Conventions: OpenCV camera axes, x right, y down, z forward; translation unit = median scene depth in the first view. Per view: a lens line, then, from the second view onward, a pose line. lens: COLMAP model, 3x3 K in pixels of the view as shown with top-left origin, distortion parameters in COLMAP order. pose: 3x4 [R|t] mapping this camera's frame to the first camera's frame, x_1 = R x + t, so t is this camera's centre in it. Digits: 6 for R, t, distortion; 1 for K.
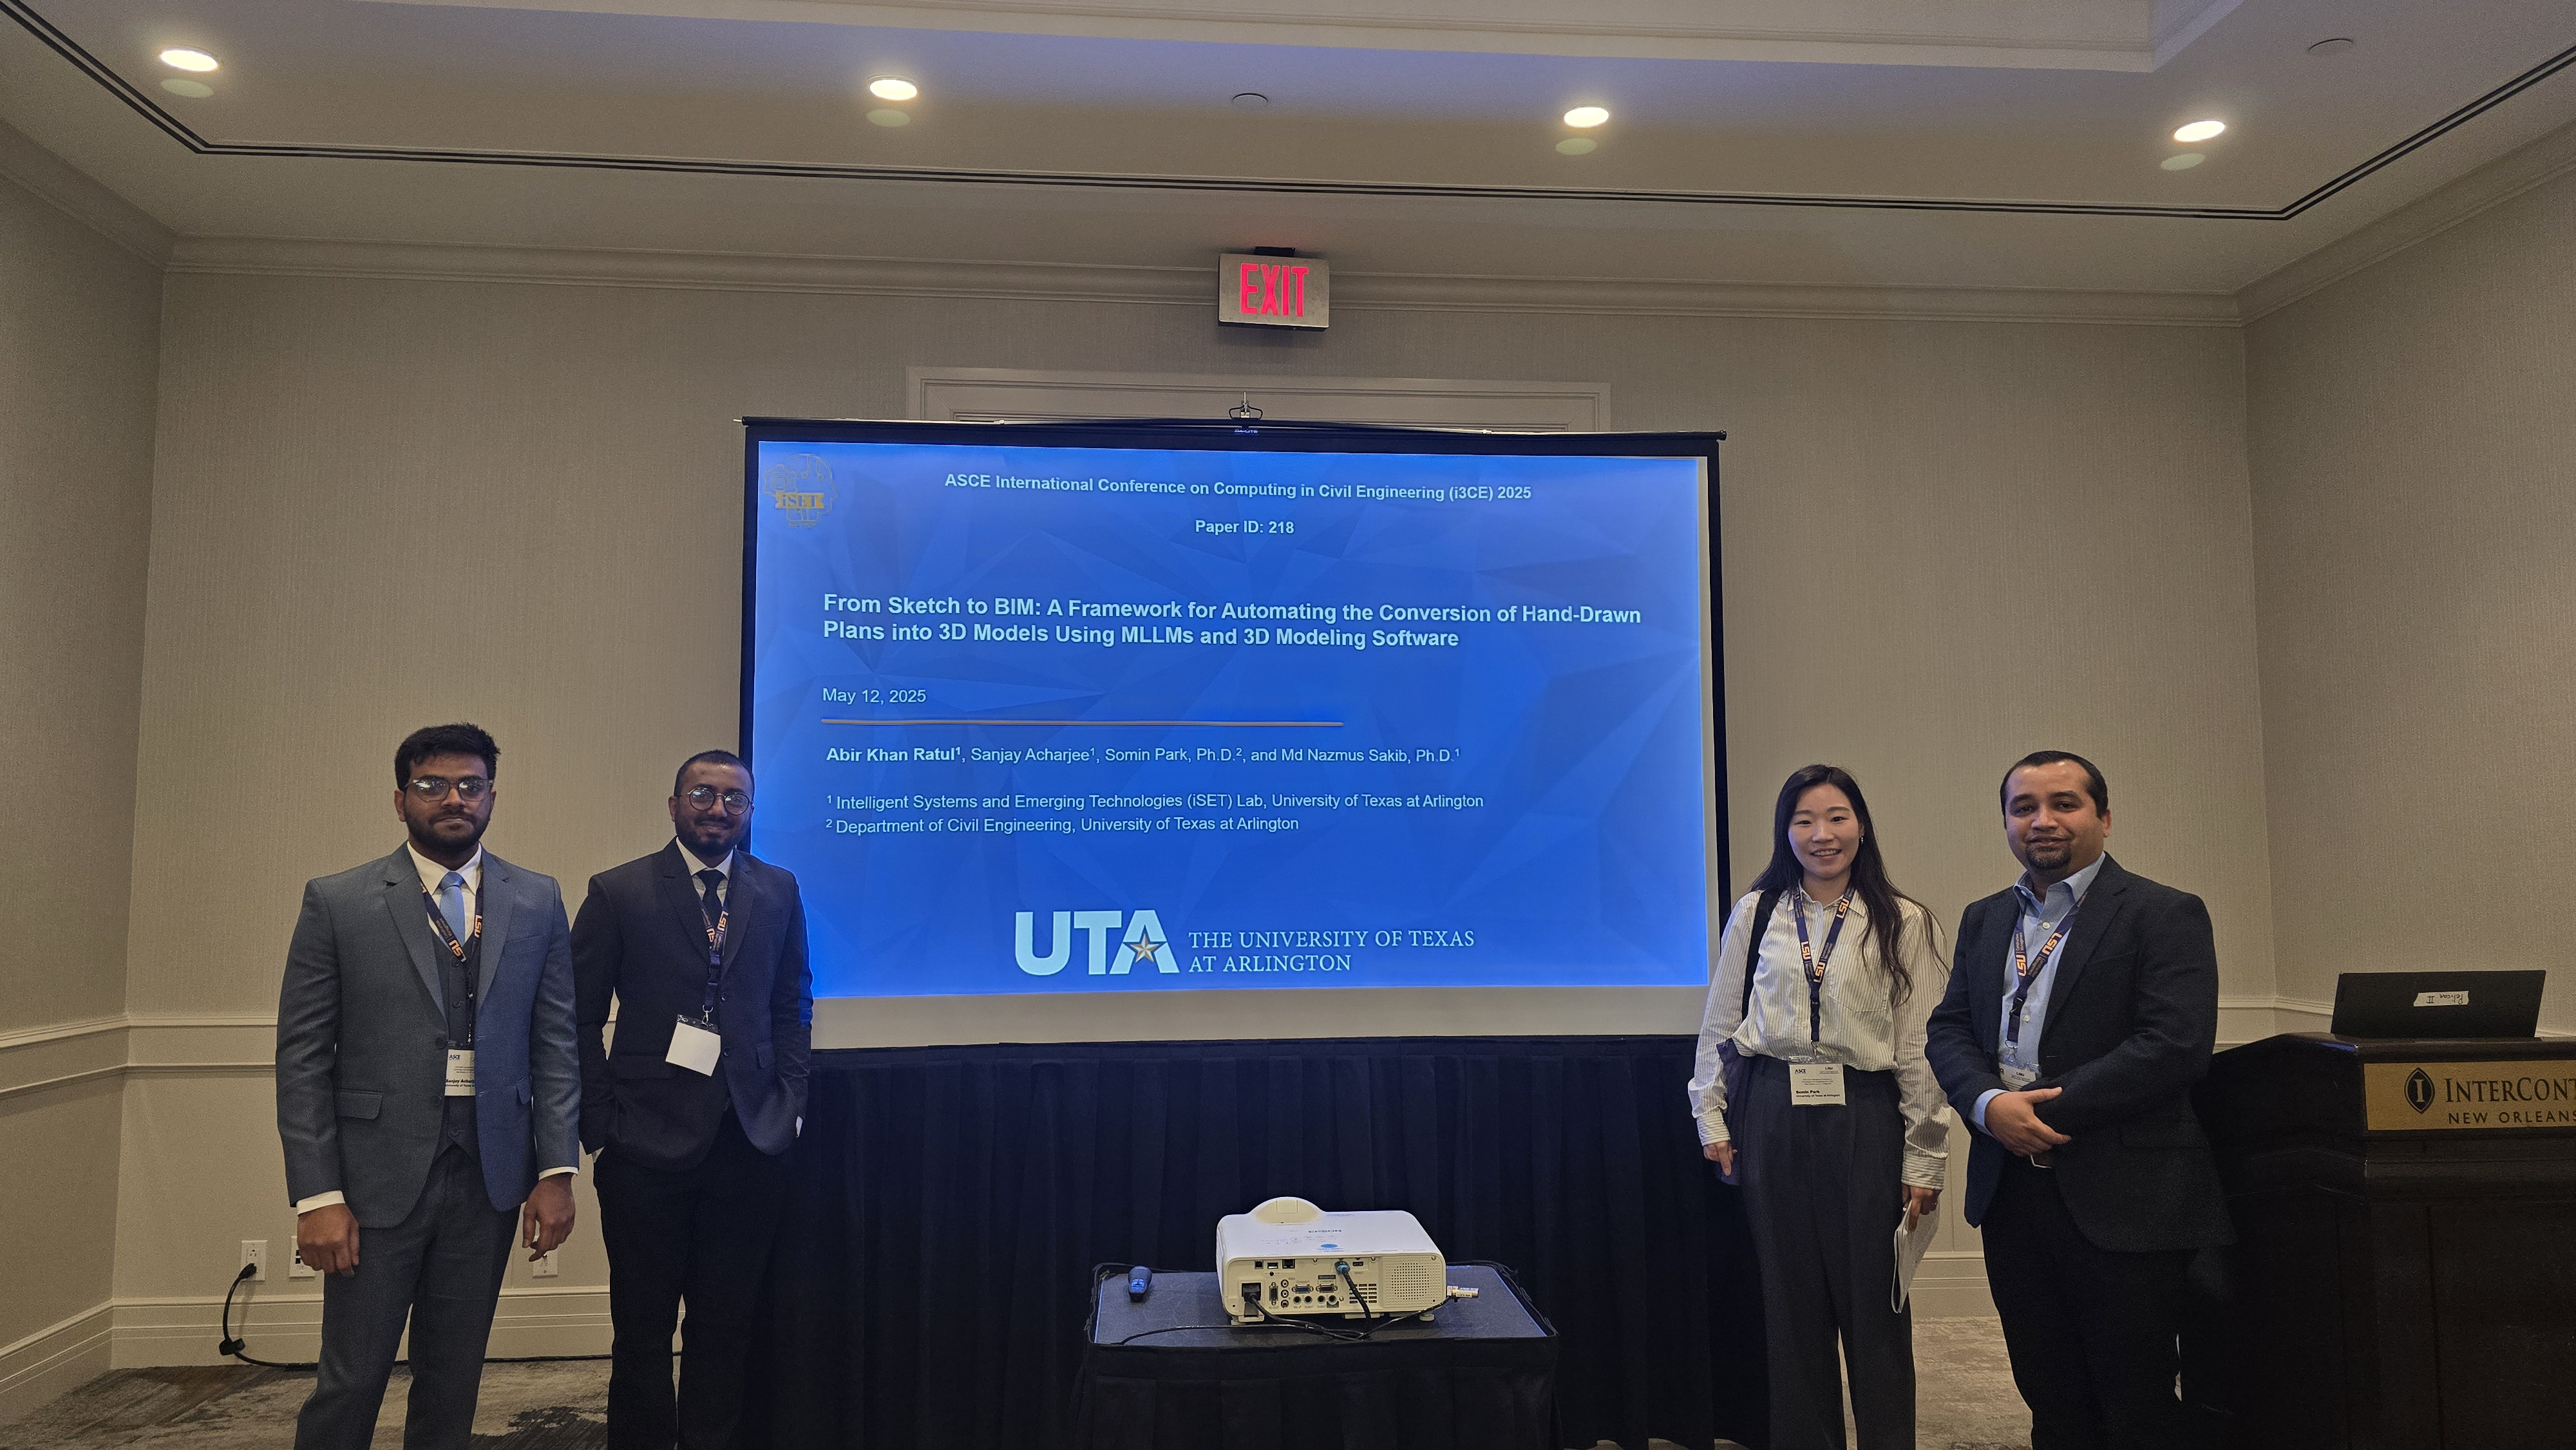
lens RADIAL K [[1743.5, 0, 1288.0], [0, 1743.5, 725.0], [0, 0, 1]] dist [0.004725, -0.002987]
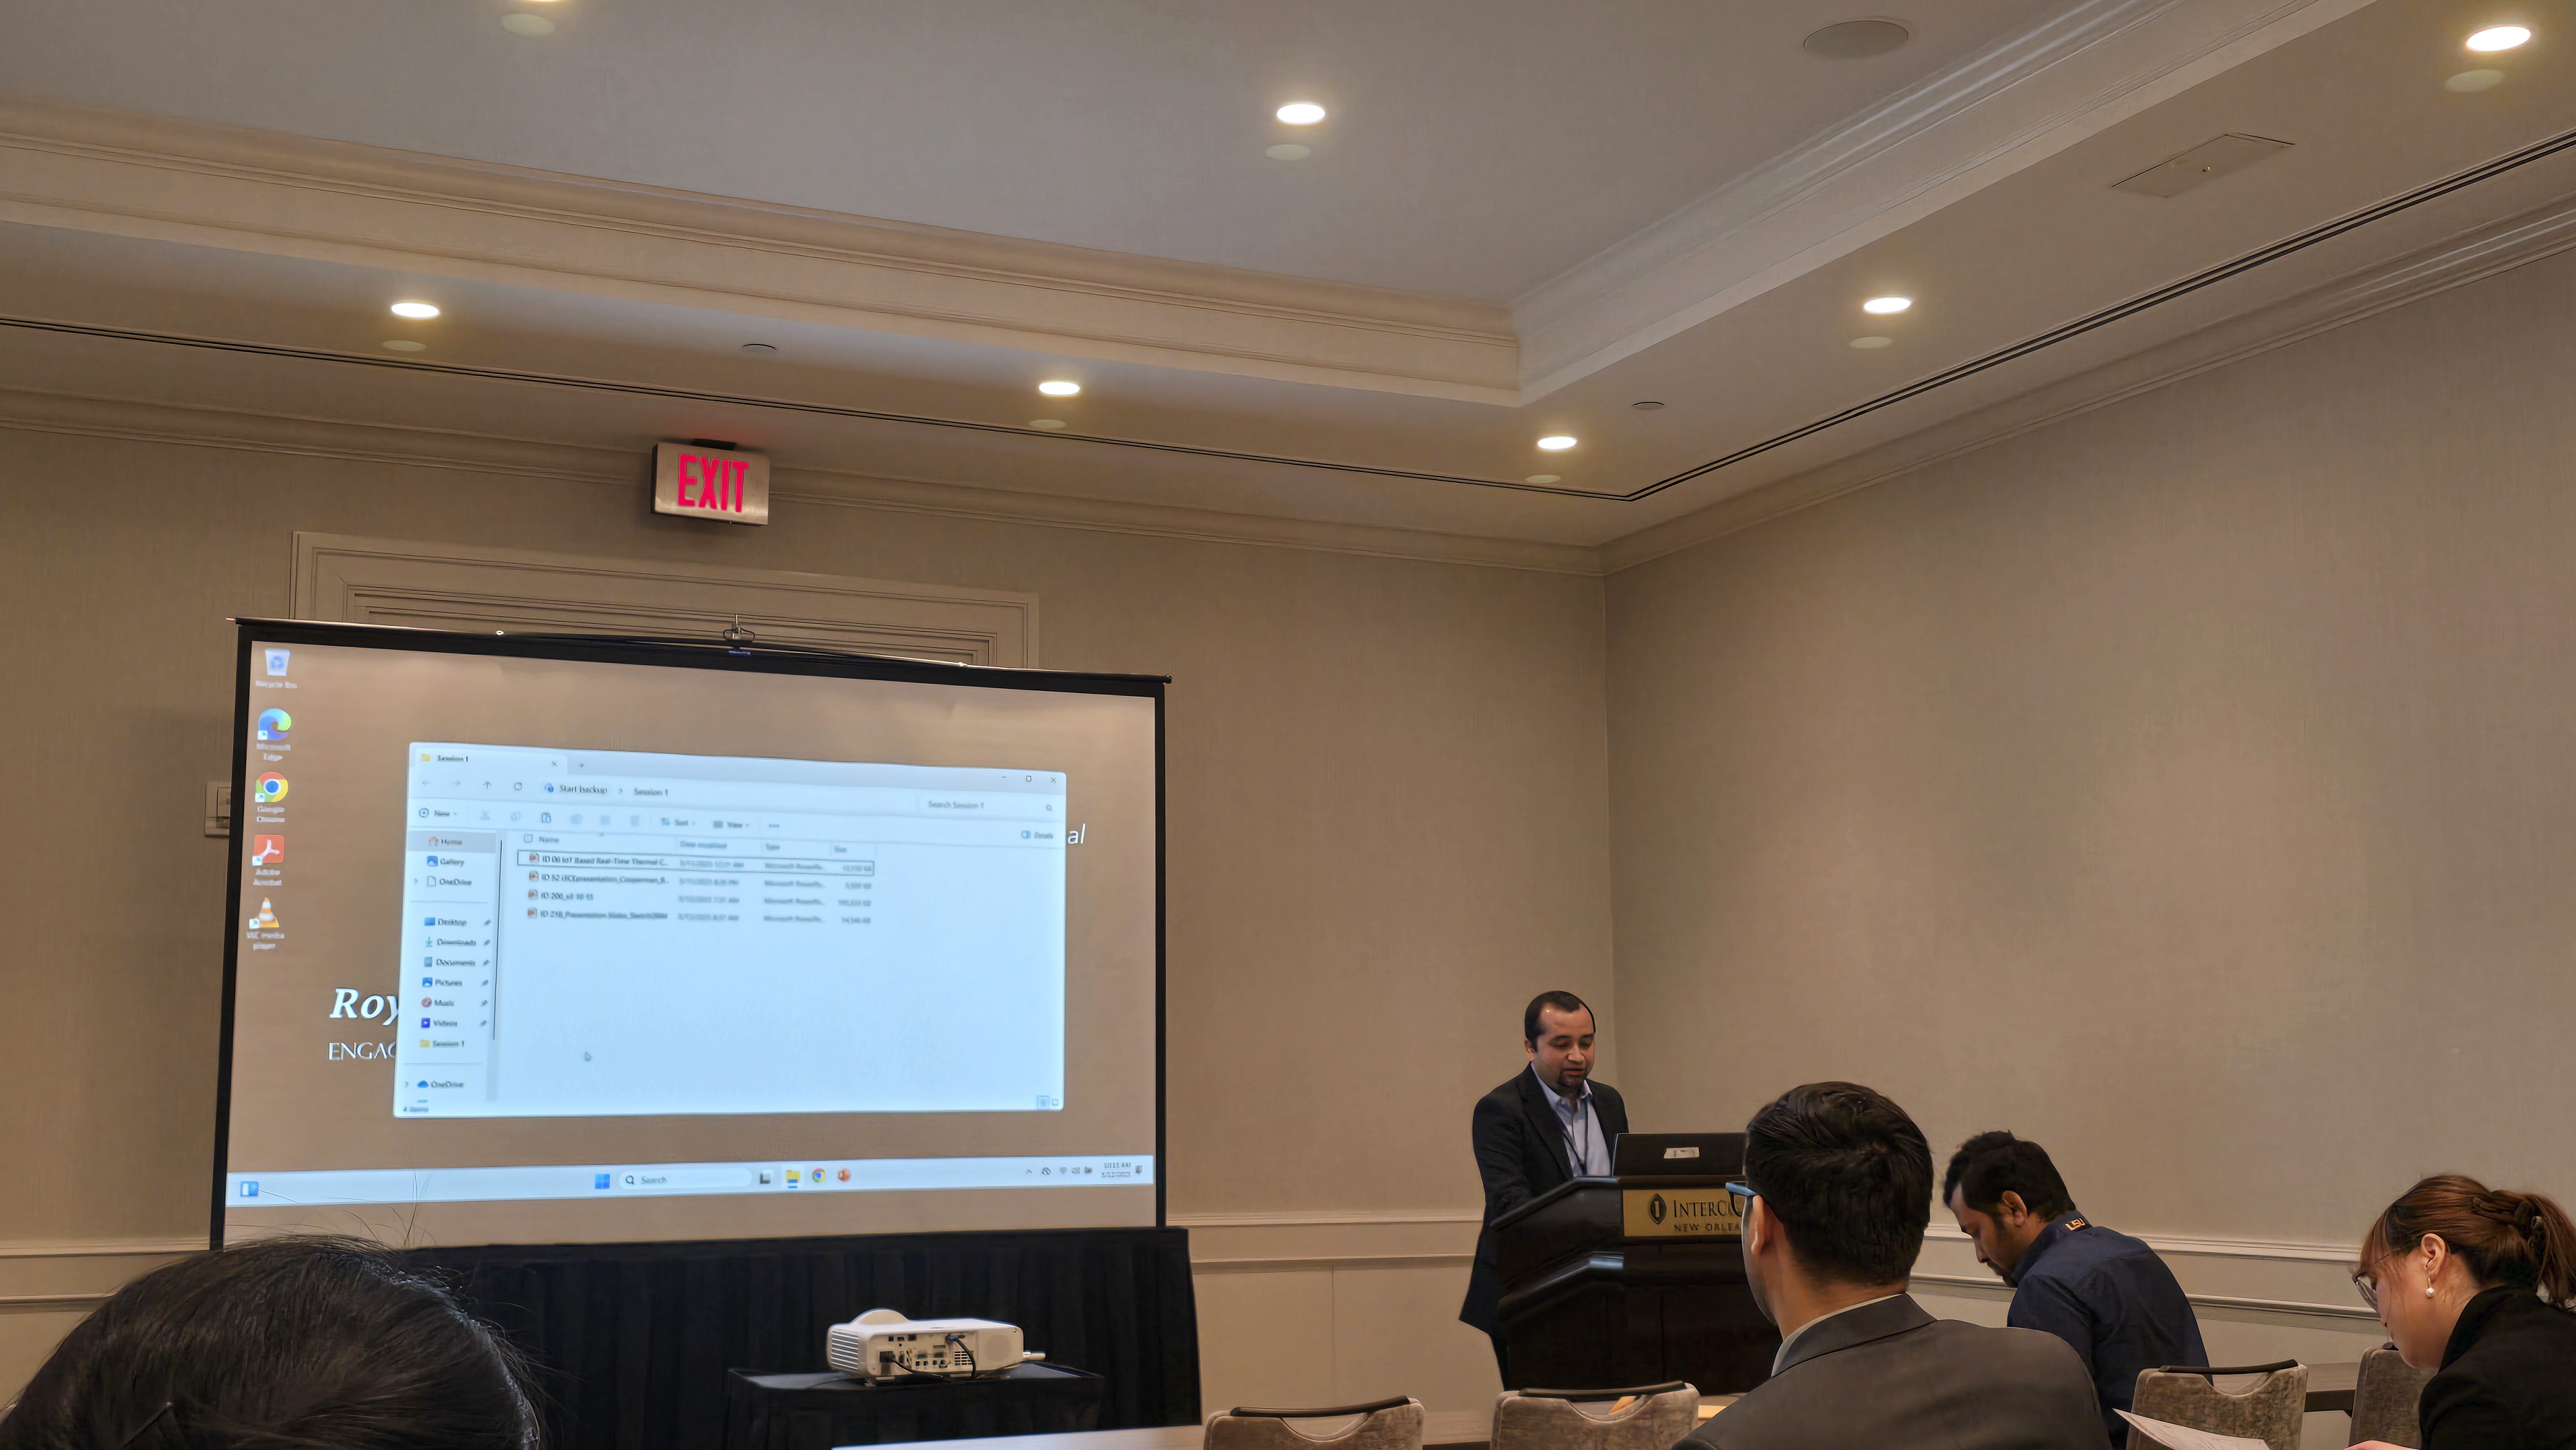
lens RADIAL K [[2775.3, 0, 1288.0], [0, 2775.3, 725.0], [0, 0, 1]] dist [0.448495, -0.005655]
pose [[0.936554, 0.050421, 0.346878, -0.447947], [-0.025995, 0.996866, -0.074715, -0.008892], [-0.349558, 0.060957, 0.934930, -1.047091]]
